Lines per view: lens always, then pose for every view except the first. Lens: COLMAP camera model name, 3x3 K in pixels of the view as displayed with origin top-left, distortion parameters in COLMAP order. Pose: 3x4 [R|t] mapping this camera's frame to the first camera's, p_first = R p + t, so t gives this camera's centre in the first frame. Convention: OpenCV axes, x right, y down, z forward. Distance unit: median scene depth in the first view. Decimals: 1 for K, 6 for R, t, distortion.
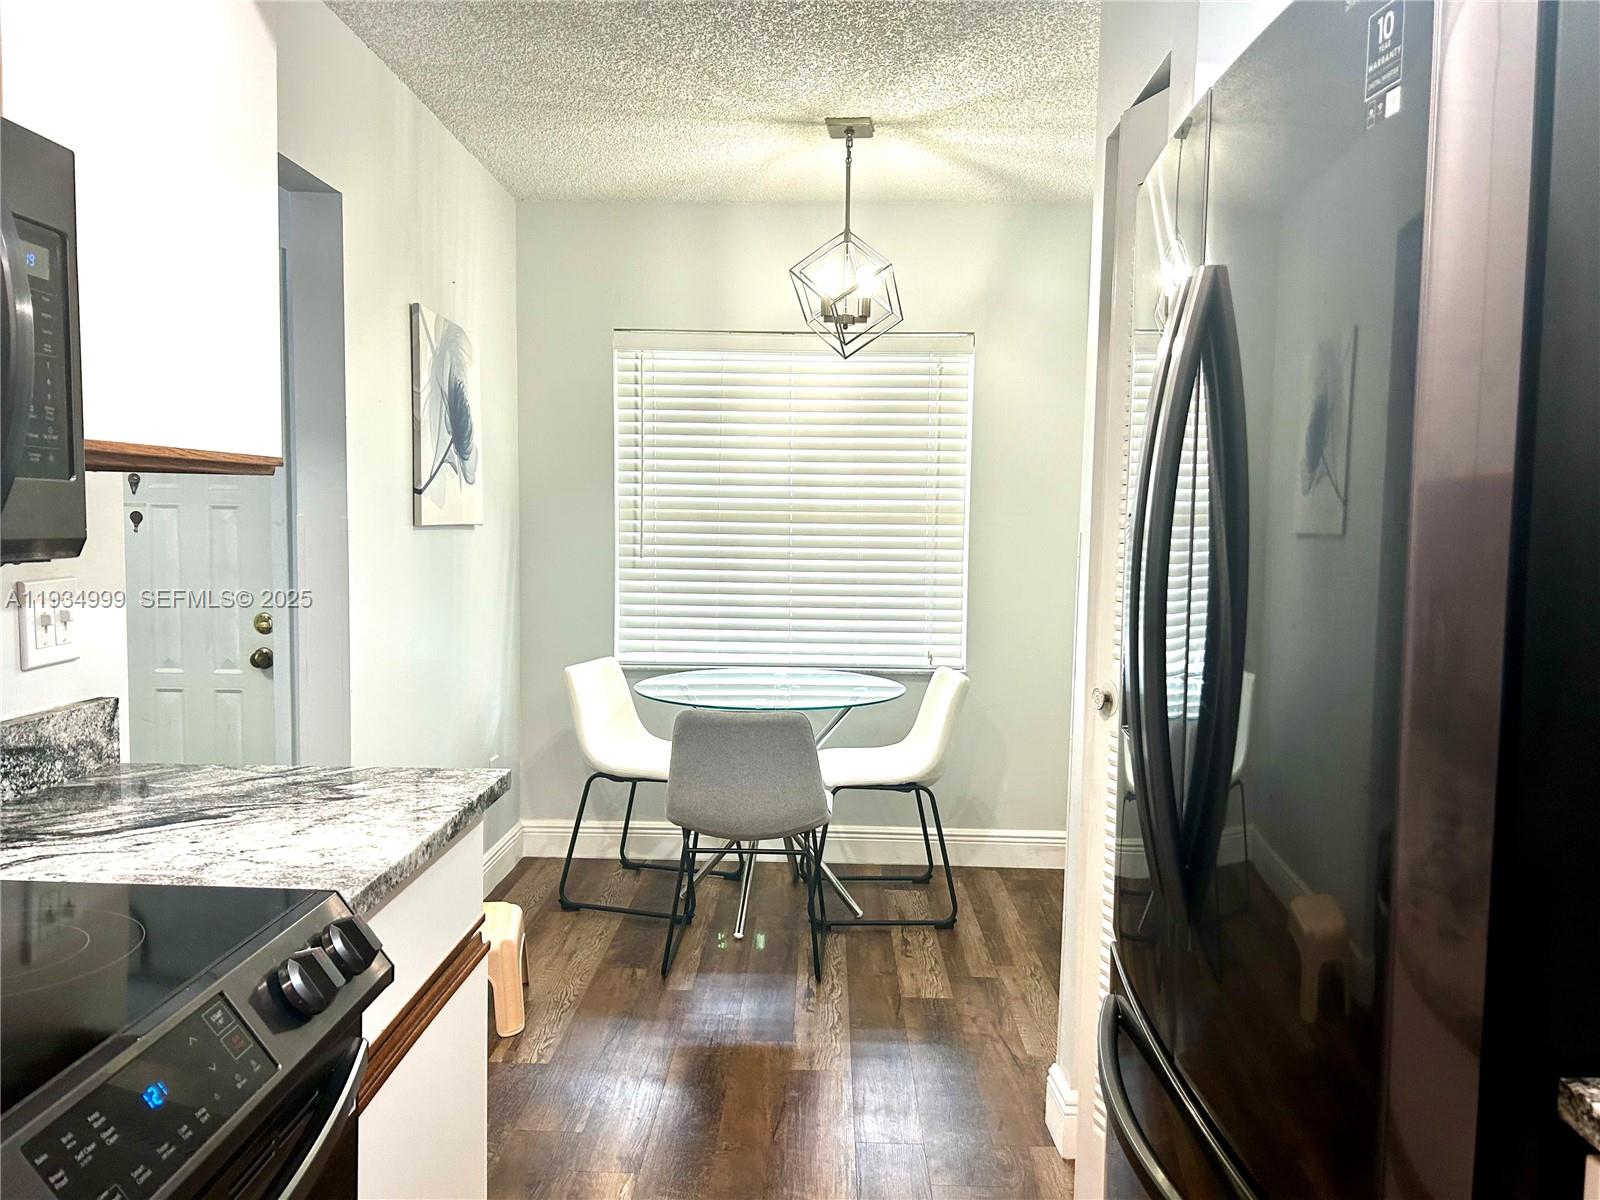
lens RADIAL K [[1213.5, 0, 795.4], [0, 1213.5, 608.6], [0, 0, 1]] dist [0.051715, -0.051386]
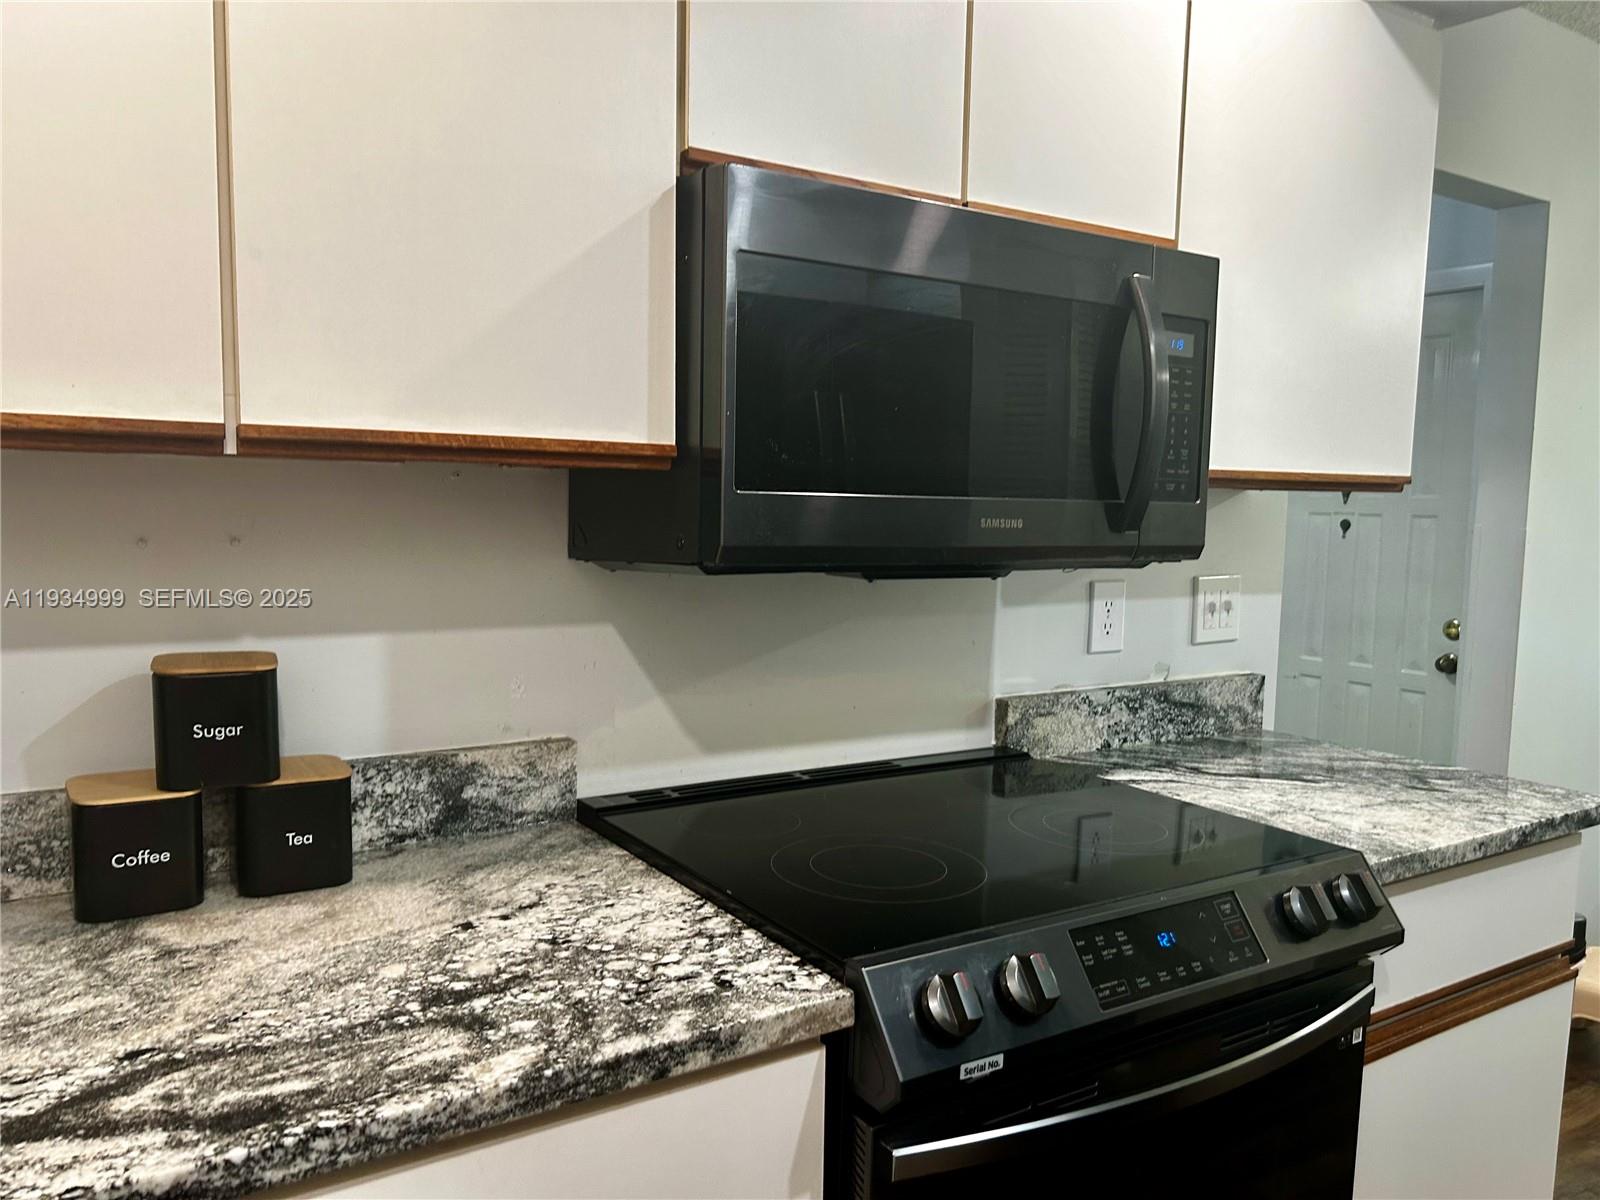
lens RADIAL K [[1213.5, 0, 795.4], [0, 1213.5, 608.6], [0, 0, 1]] dist [0.051715, -0.051386]
pose [[0.572847, 0.072281, -0.816469, 0.213797], [-0.074944, 0.996551, 0.035641, -0.002419], [0.816229, 0.040772, 0.576288, -0.107473]]
